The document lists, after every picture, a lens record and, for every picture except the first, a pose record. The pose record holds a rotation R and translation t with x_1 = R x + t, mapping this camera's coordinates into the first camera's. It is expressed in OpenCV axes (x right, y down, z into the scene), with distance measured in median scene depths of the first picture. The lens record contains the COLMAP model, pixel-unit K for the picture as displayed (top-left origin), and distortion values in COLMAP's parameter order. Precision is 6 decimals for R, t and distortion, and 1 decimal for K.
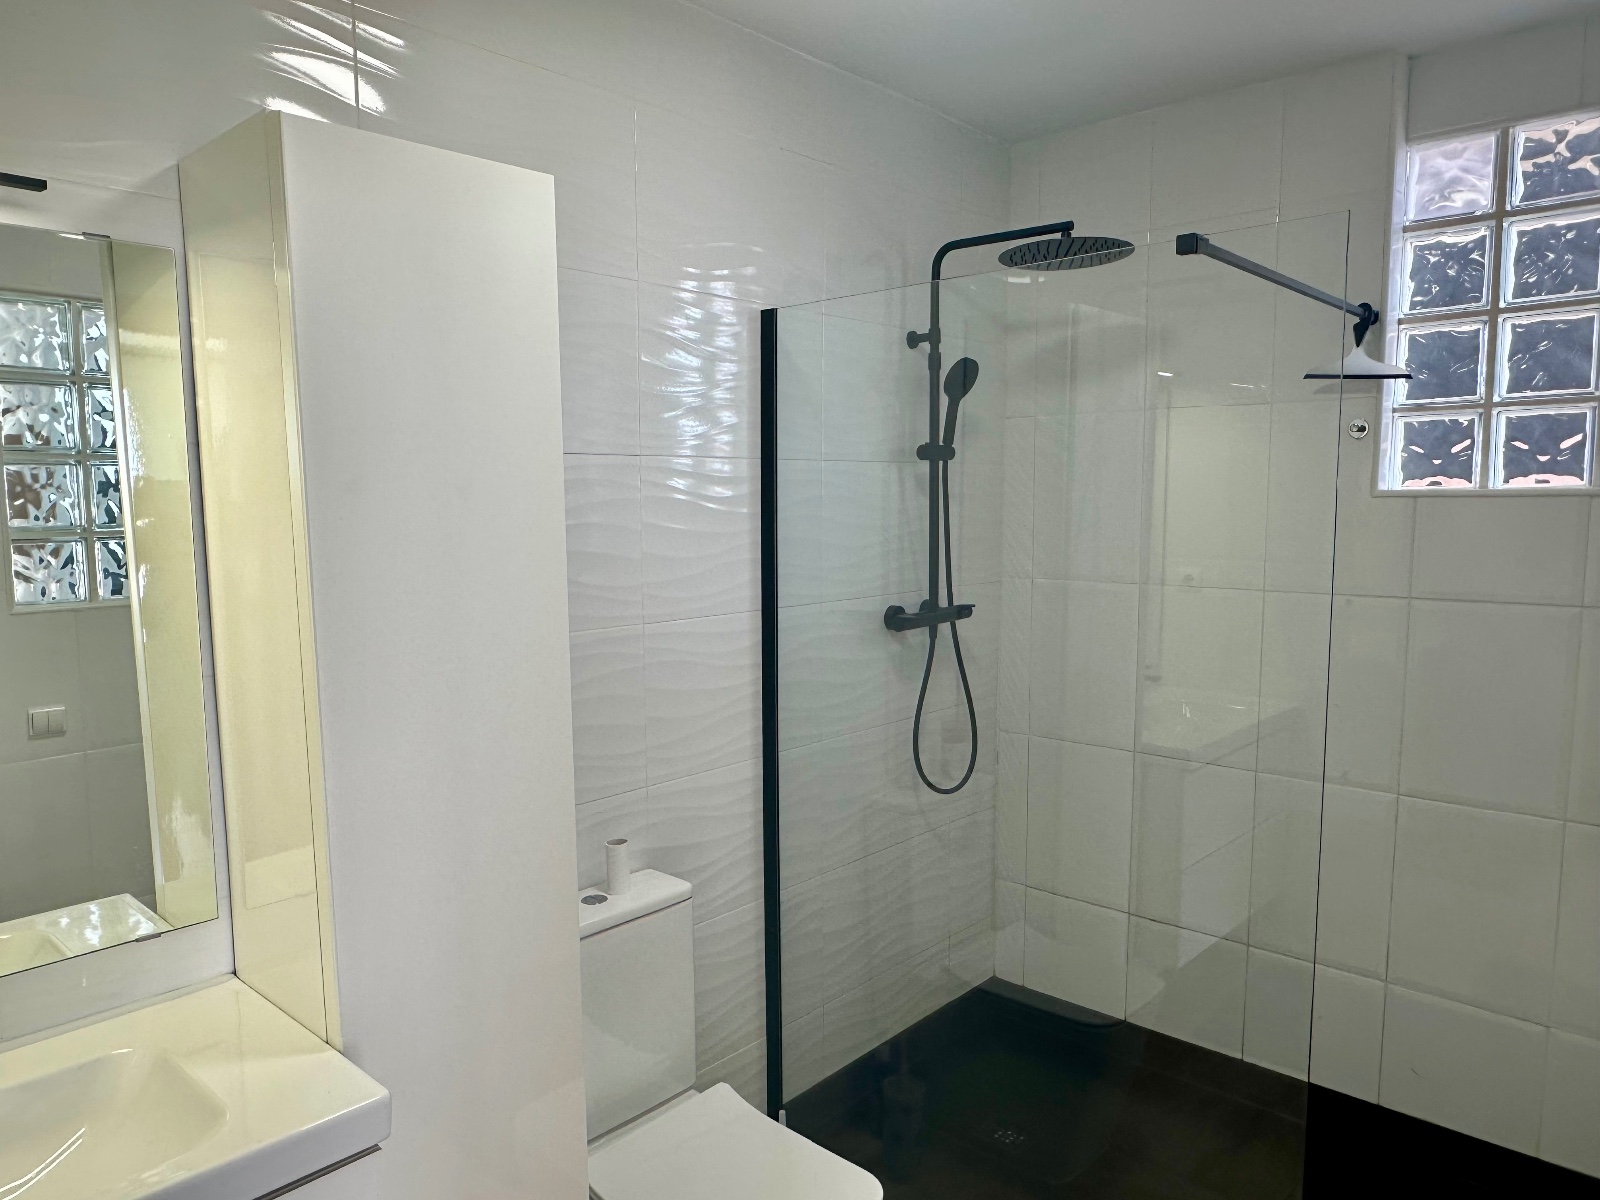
lens RADIAL K [[1102.2, 0, 760.4], [0, 1102.2, 610.6], [0, 0, 1]] dist [0.000581, -0.006225]
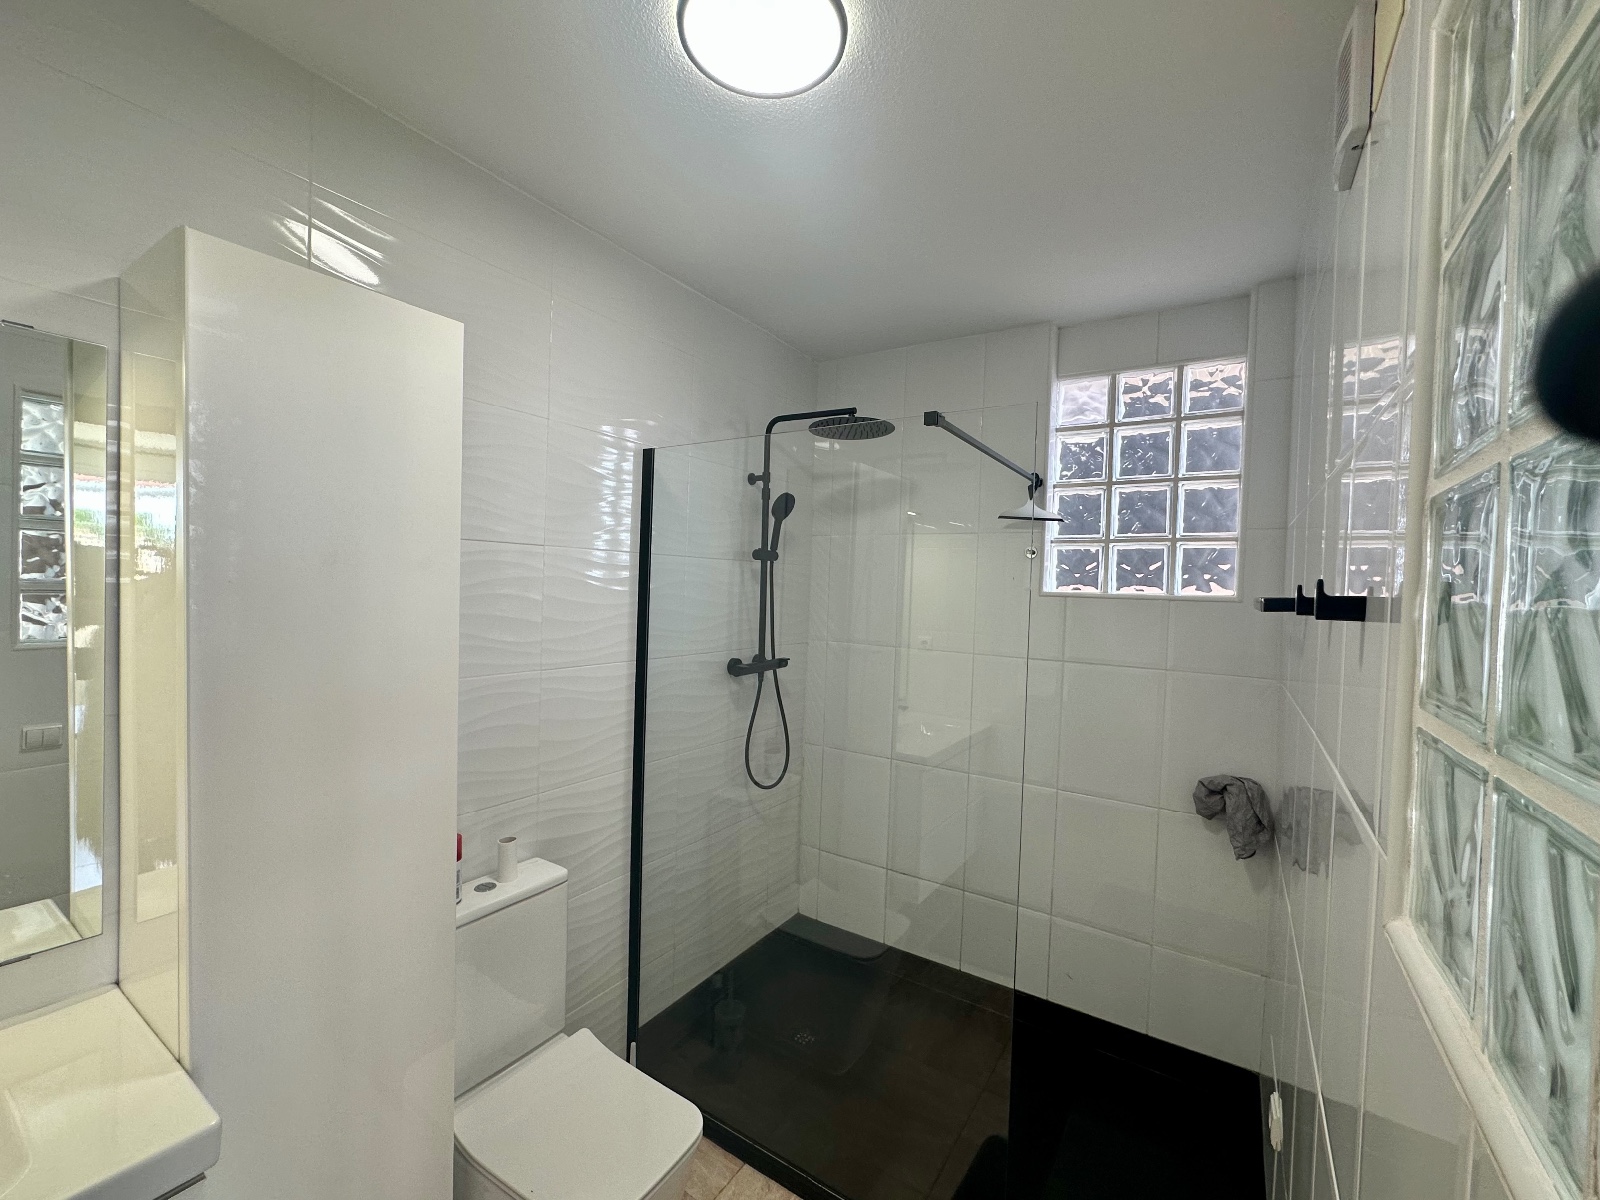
lens RADIAL K [[680.0, 0, 780.1], [0, 680.0, 599.7], [0, 0, 1]] dist [-0.003205, -0.000079]
pose [[0.986255, 0.036010, 0.161257, 0.035684], [-0.023063, 0.996411, -0.081450, -0.010401], [-0.163611, 0.076611, 0.983546, 0.109544]]
